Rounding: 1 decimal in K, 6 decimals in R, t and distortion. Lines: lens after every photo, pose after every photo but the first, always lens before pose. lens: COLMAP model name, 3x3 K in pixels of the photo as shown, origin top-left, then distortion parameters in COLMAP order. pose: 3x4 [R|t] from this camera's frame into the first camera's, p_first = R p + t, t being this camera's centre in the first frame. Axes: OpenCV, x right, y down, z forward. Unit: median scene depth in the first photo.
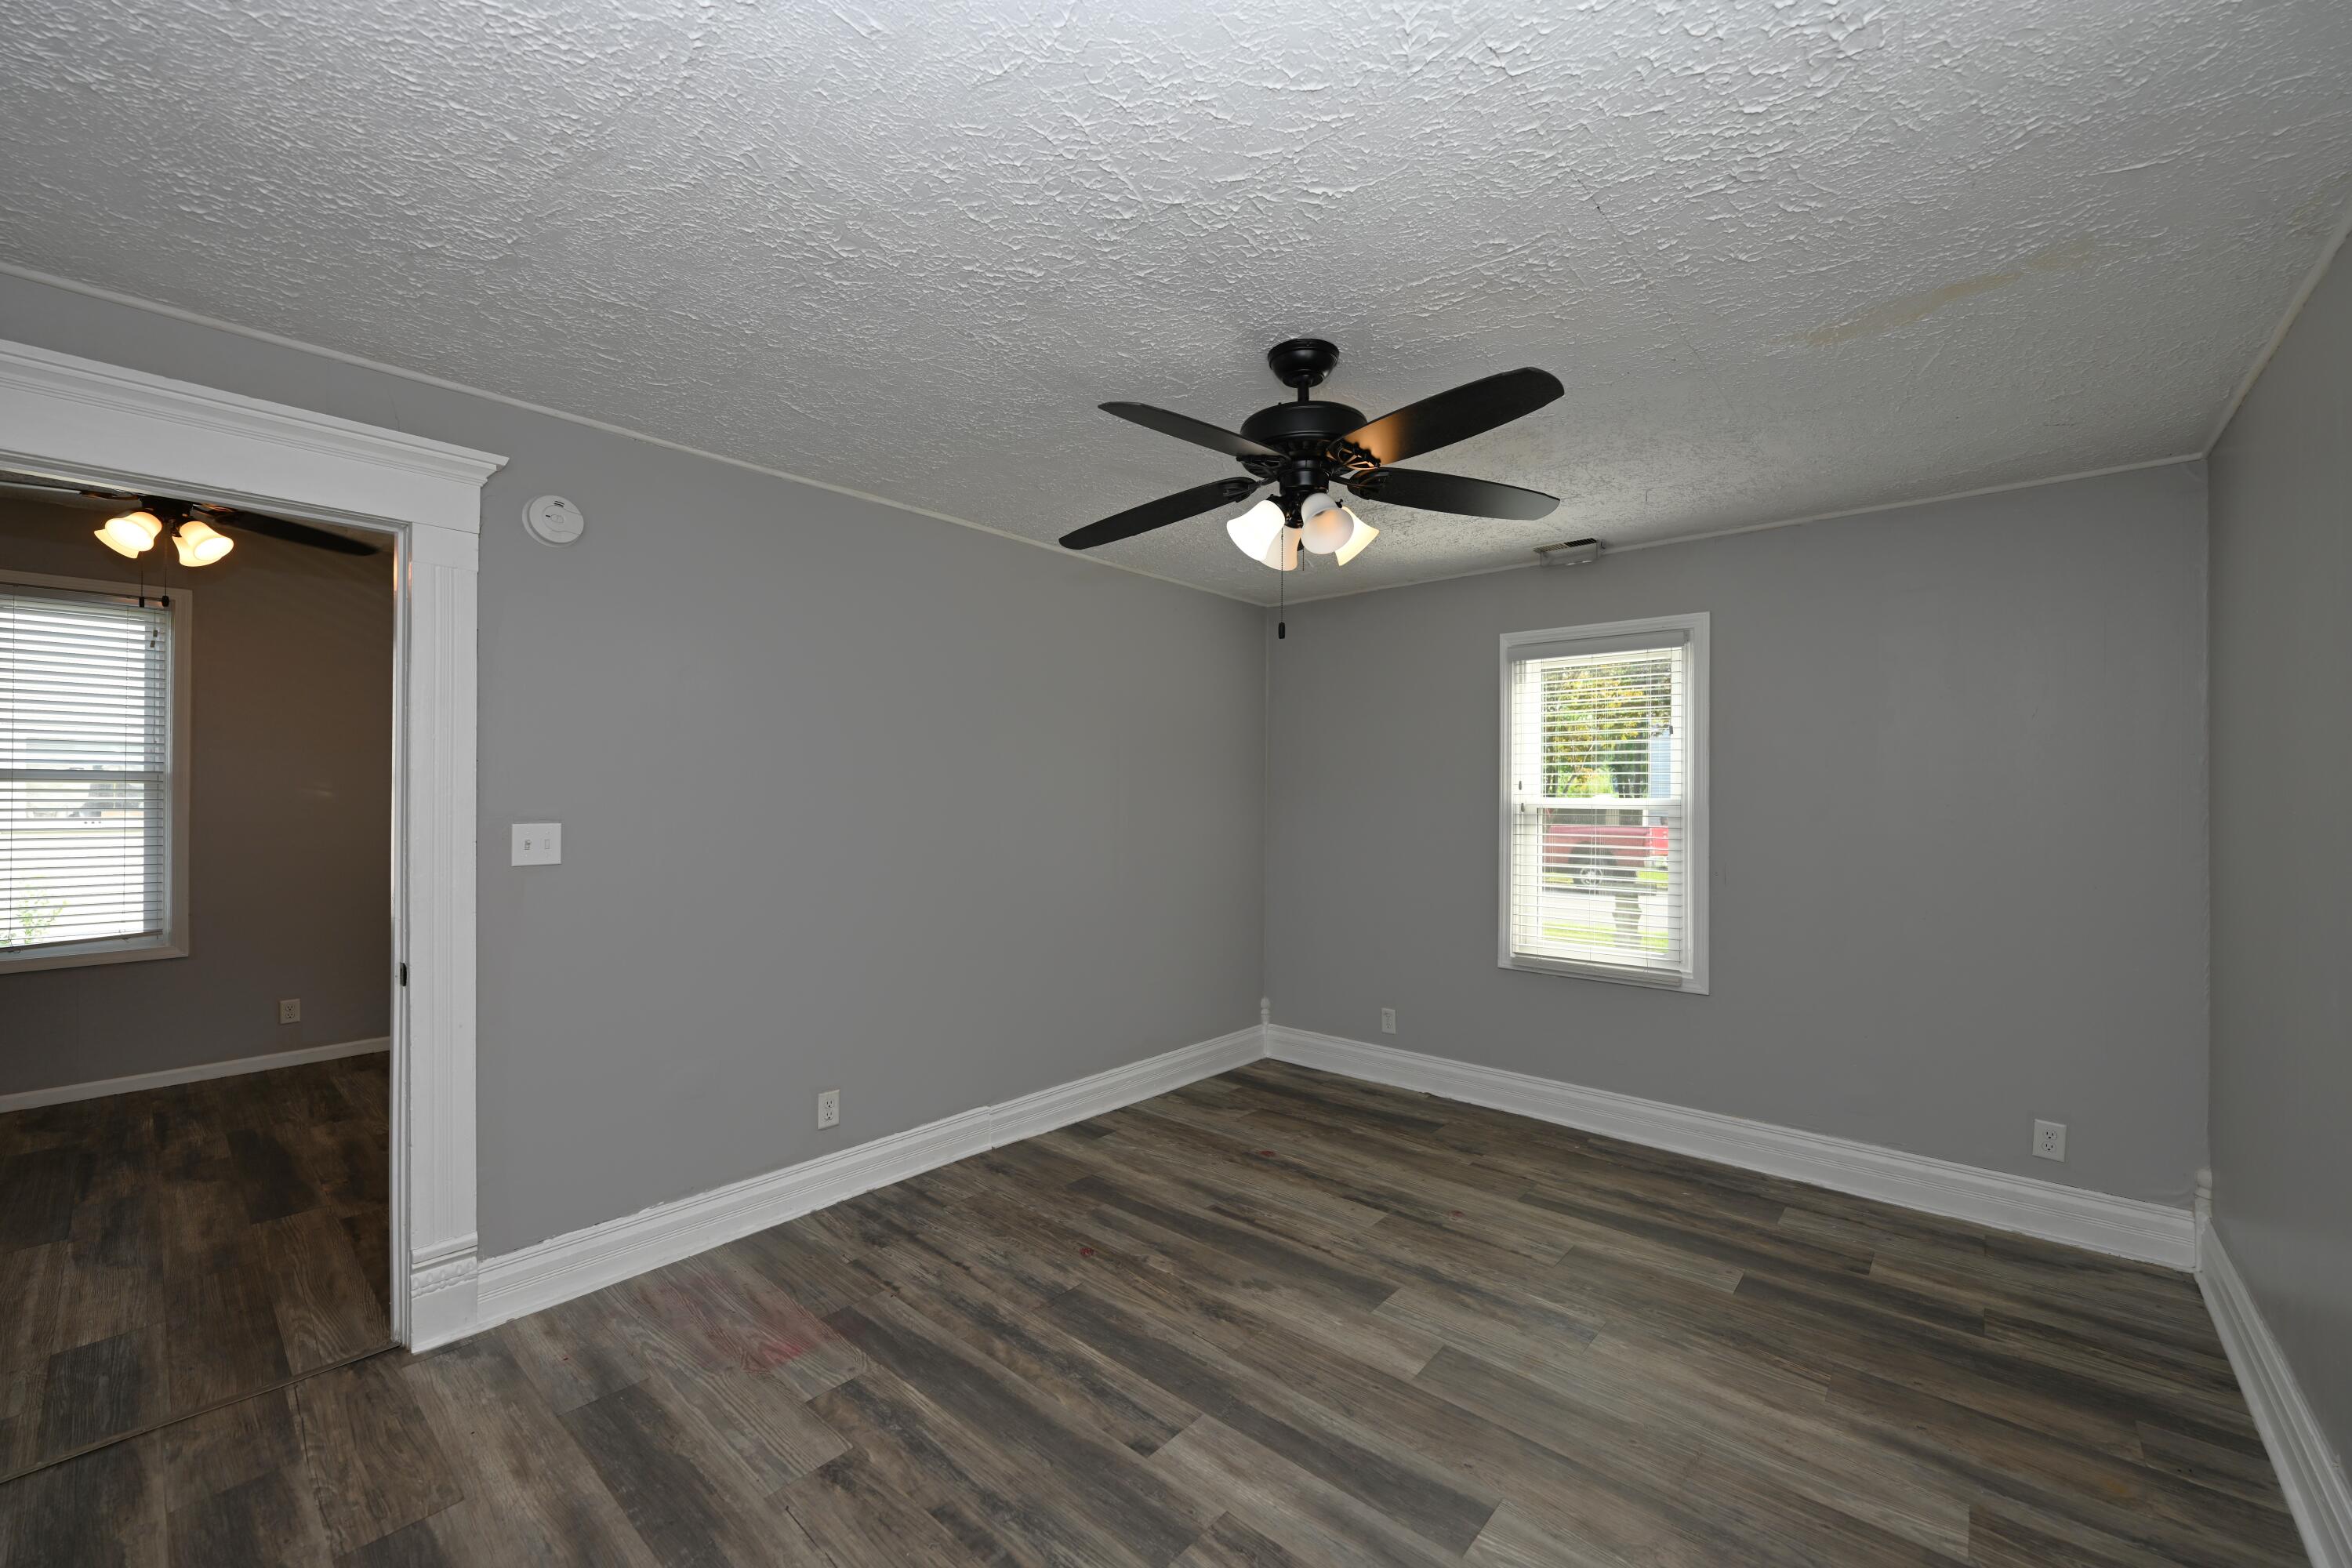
lens RADIAL K [[937.5, 0, 1194.5], [0, 937.5, 794.3], [0, 0, 1]] dist [0.001275, -0.000384]
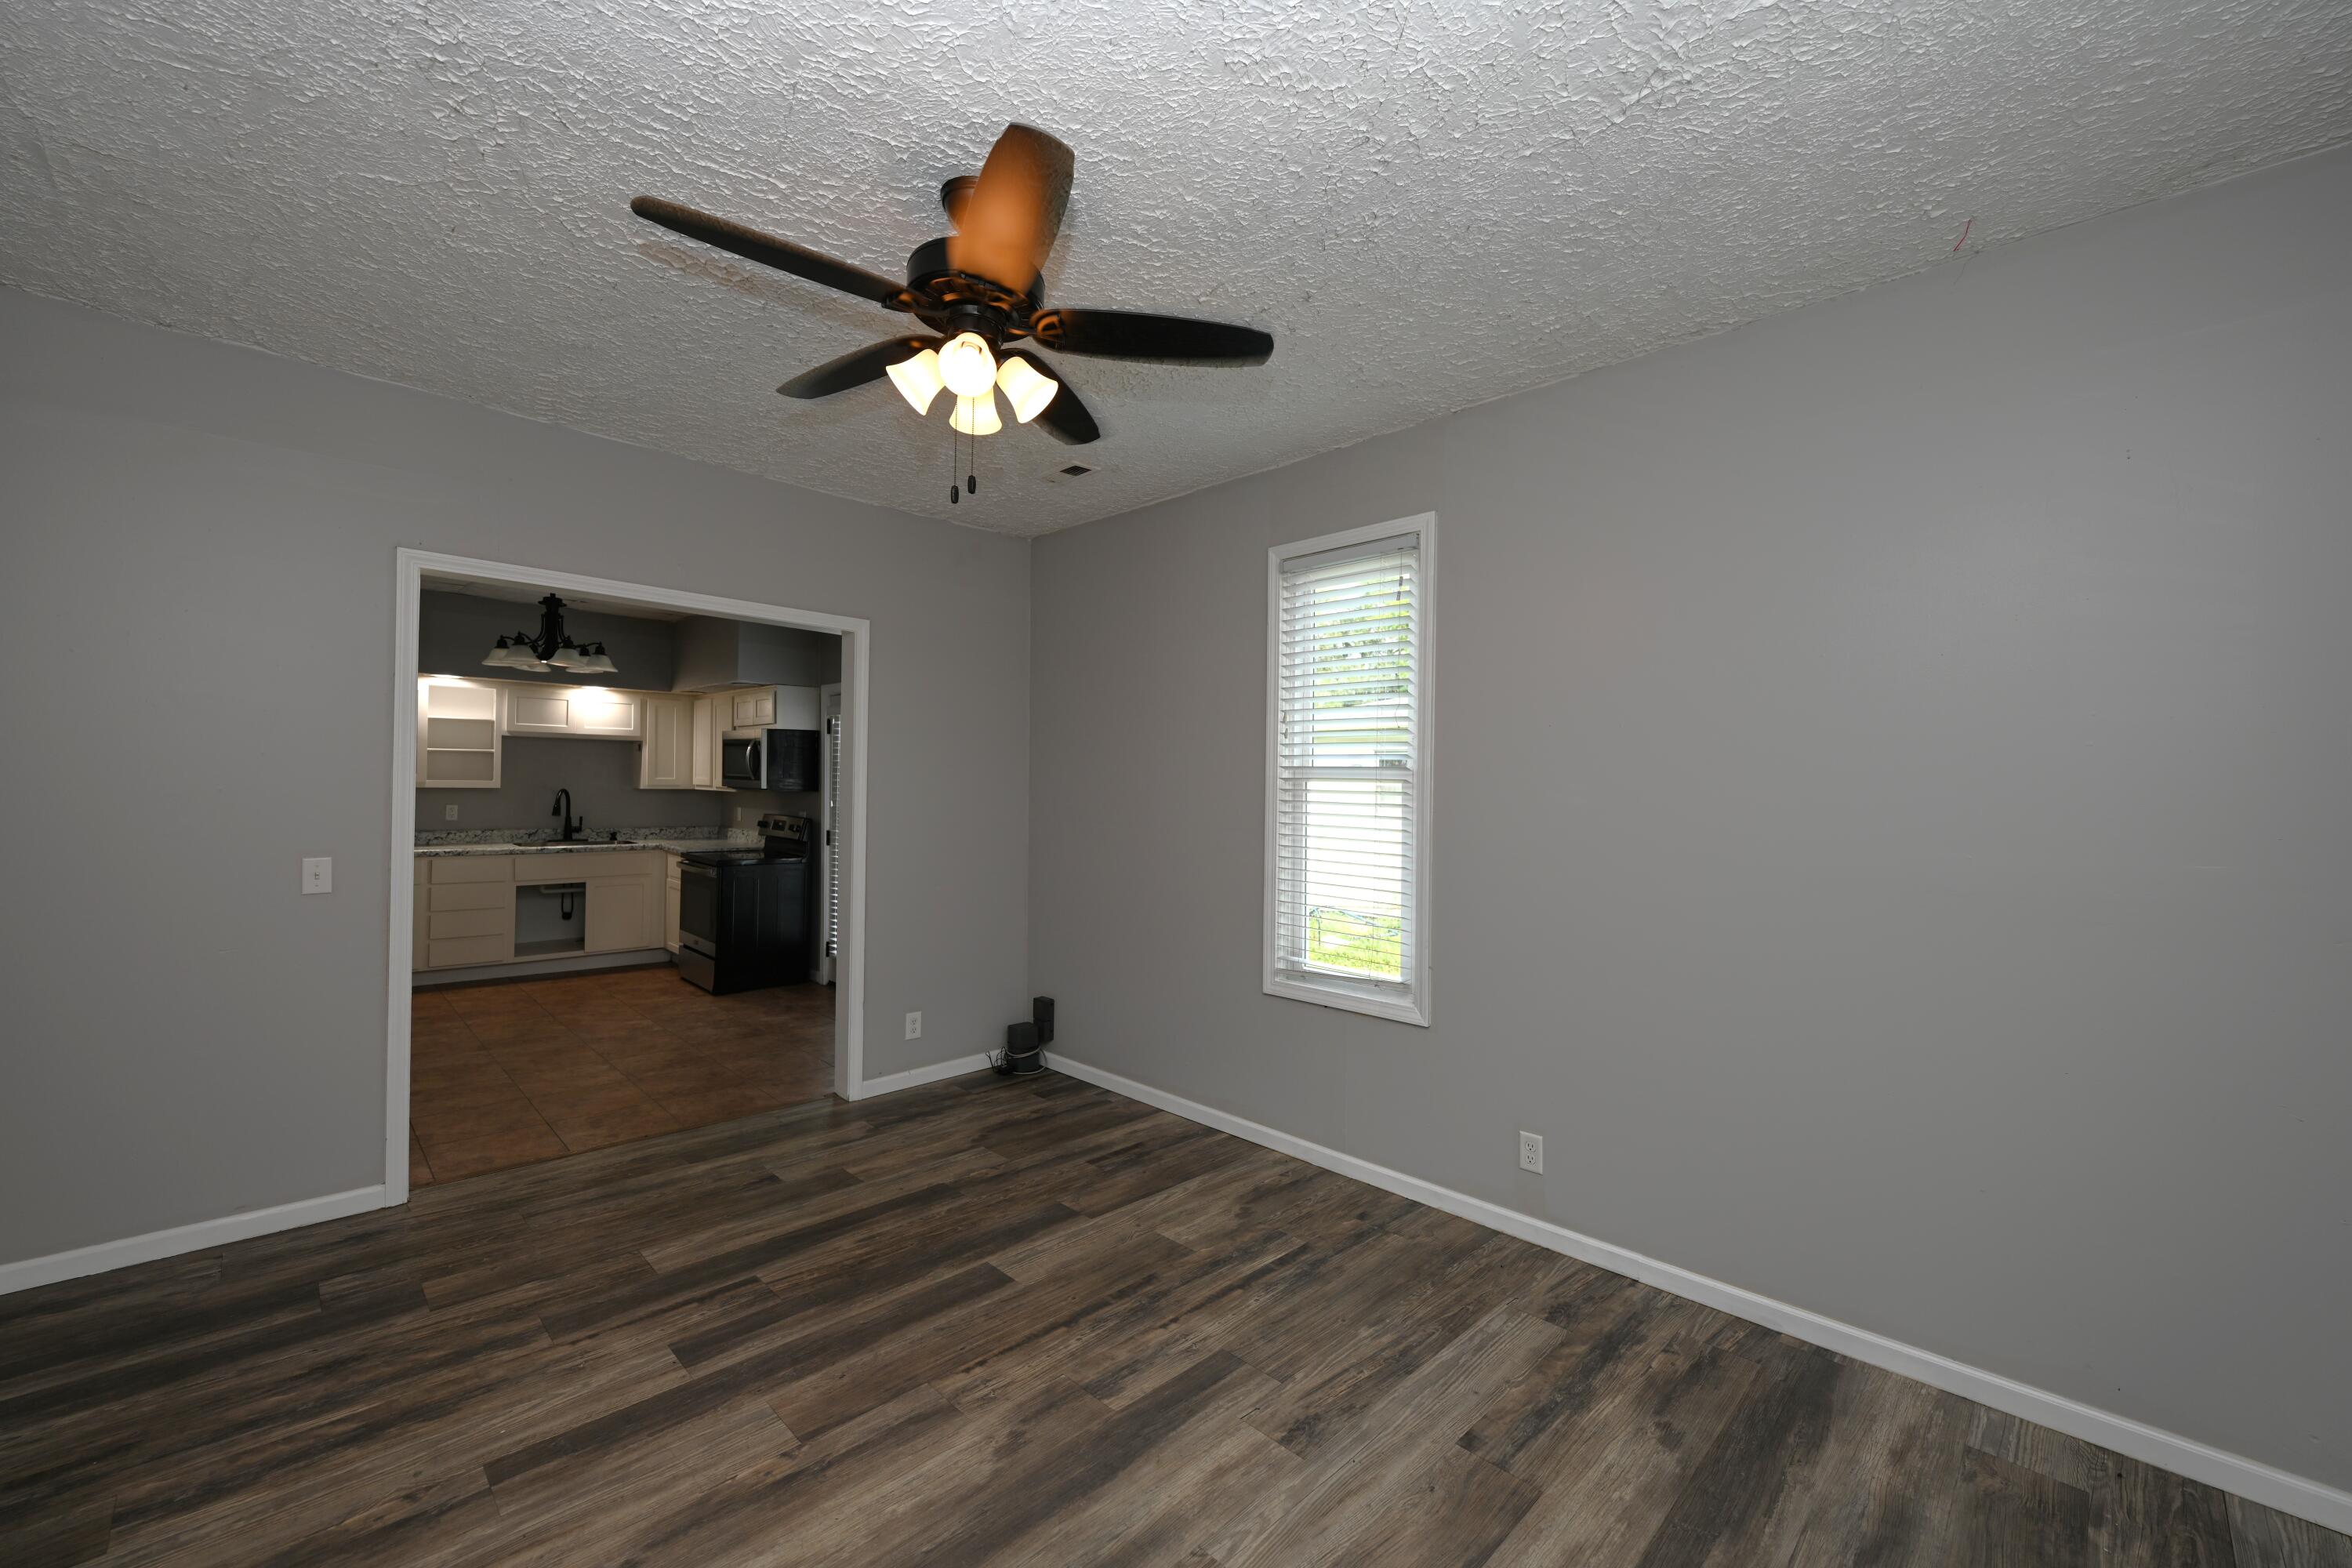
lens RADIAL K [[937.5, 0, 1168.9], [0, 937.5, 787.4], [0, 0, 1]] dist [0.001275, -0.000384]
pose [[-0.072391, 0.002475, -0.997373, -0.450063], [-0.021923, 0.999751, 0.004072, -0.006211], [0.997135, 0.022160, -0.072318, 1.072267]]
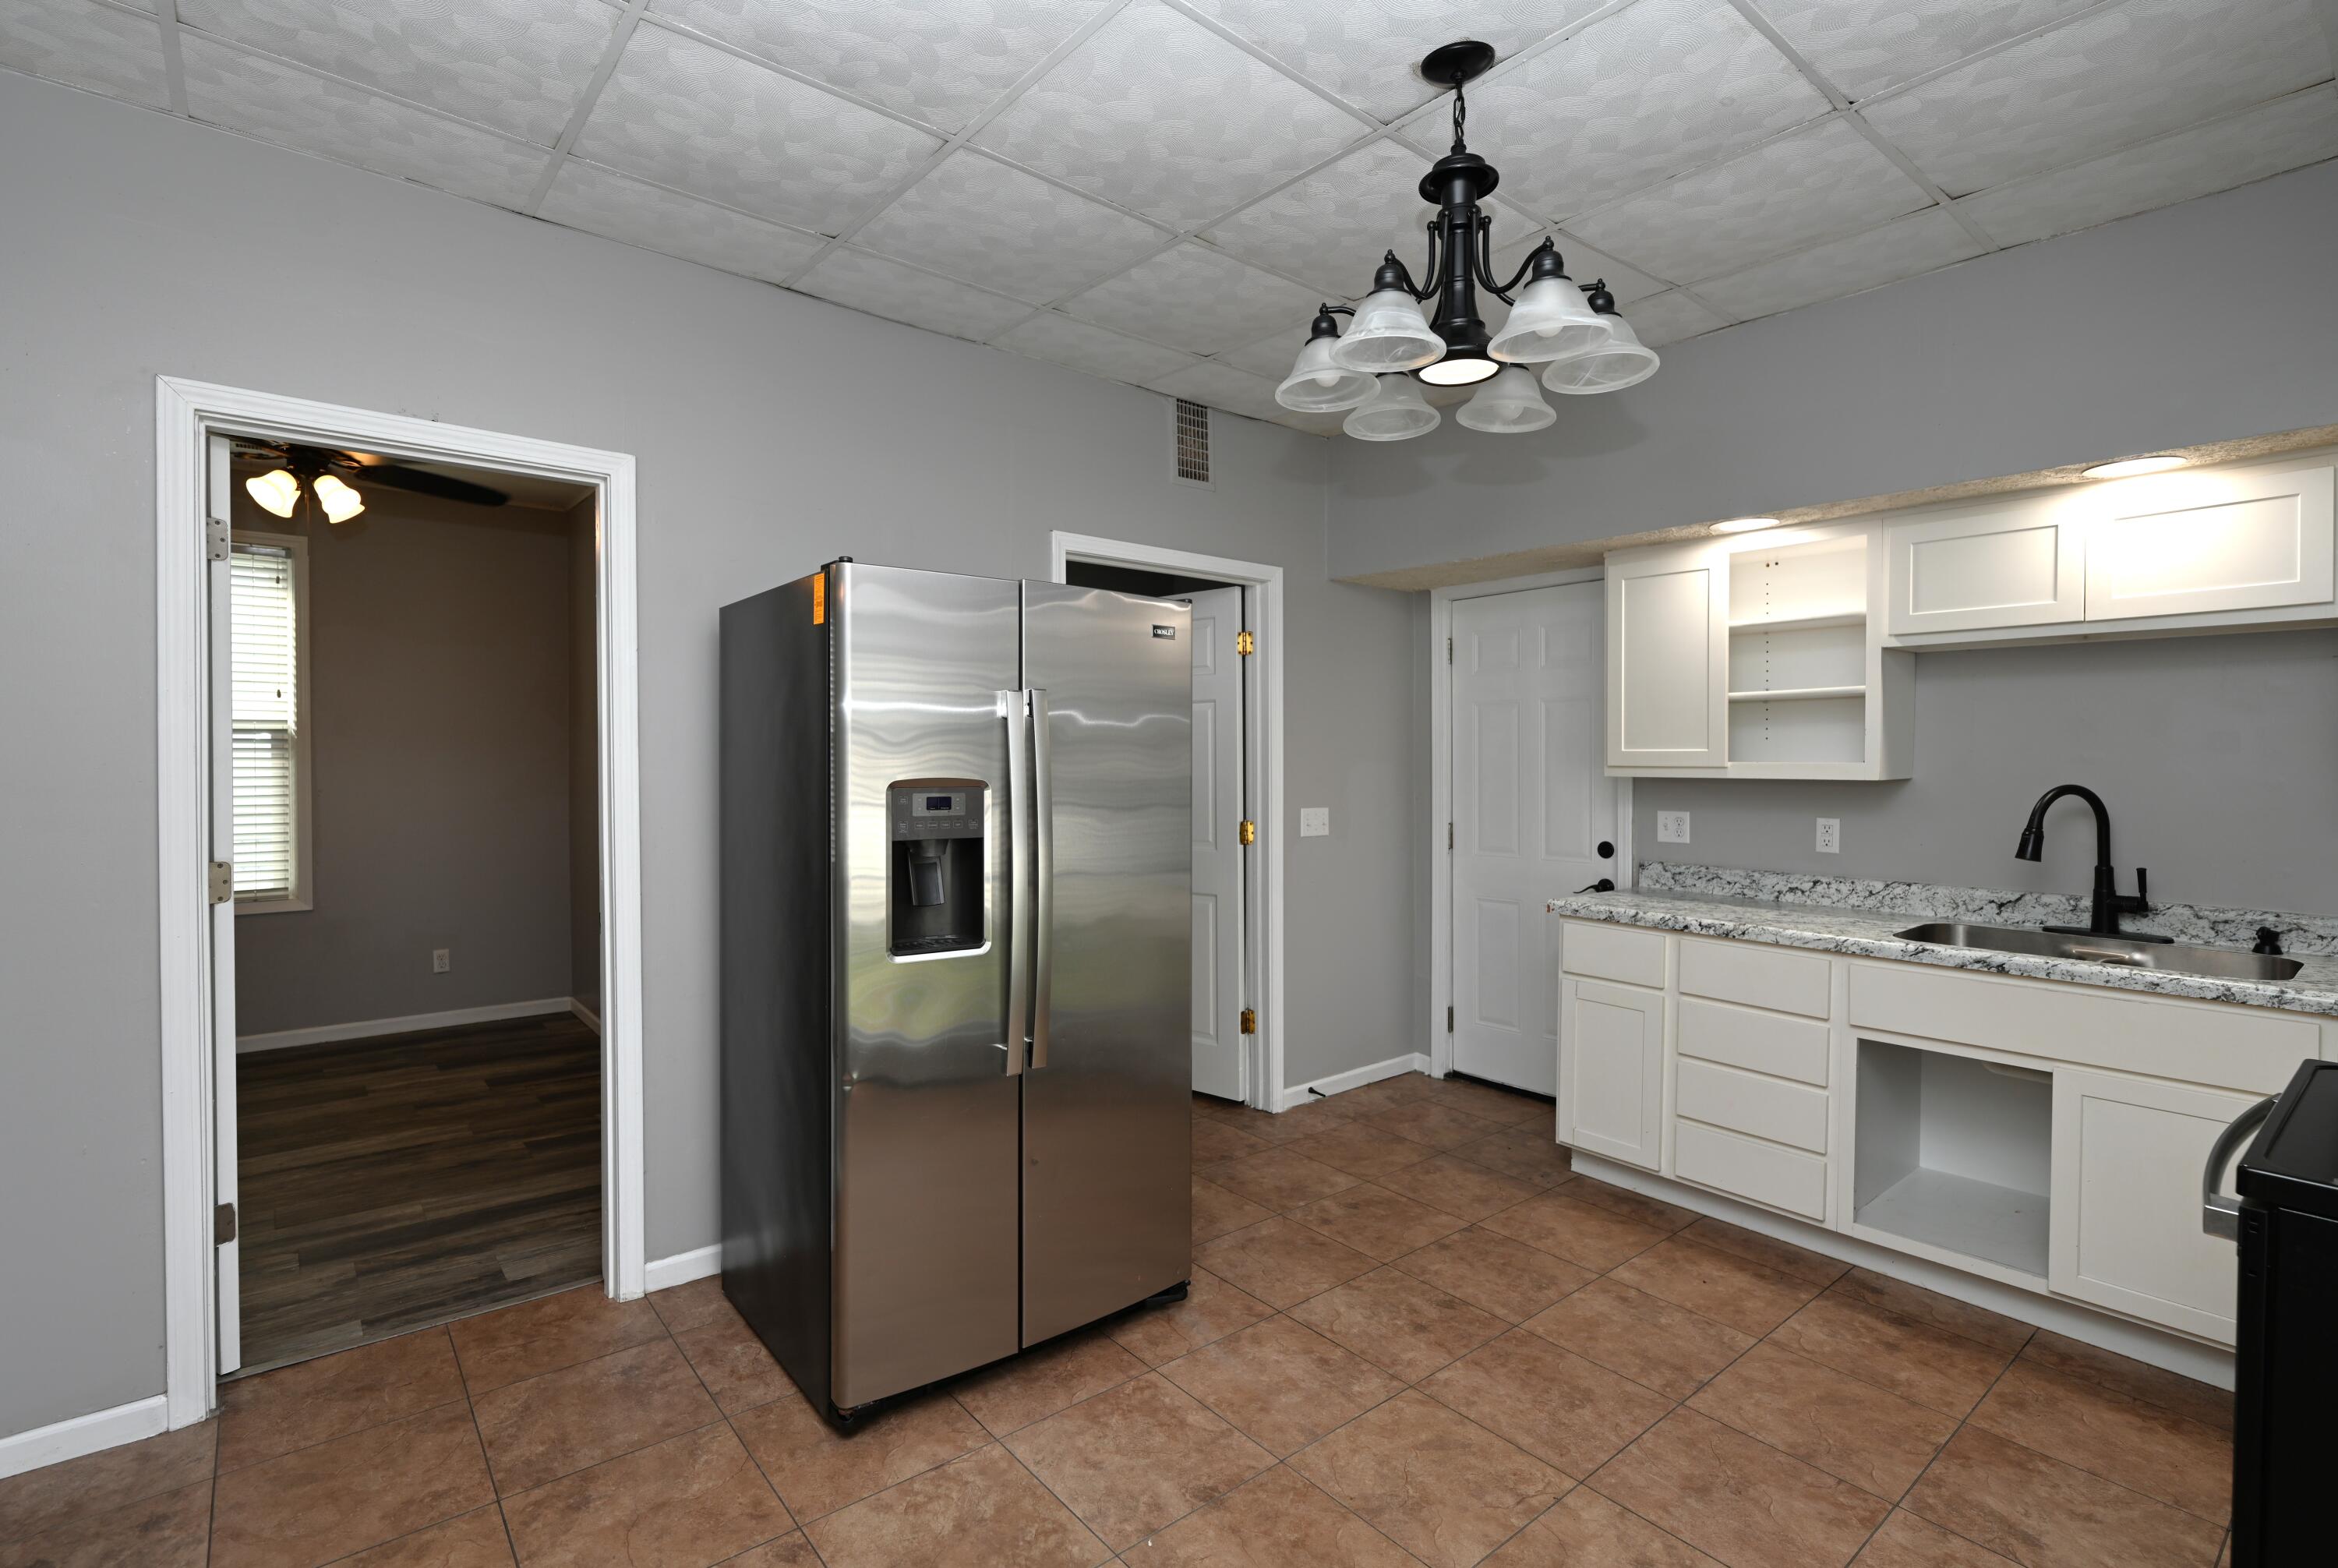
lens RADIAL K [[1088.4, 0, 1175.4], [0, 1088.4, 778.2], [0, 0, 1]] dist [-0.002058, 0.001248]
pose [[-0.988097, -0.007536, 0.153648, -1.800182], [-0.004049, 0.999727, 0.022996, 0.011893], [-0.153780, 0.022100, -0.987858, 0.548416]]
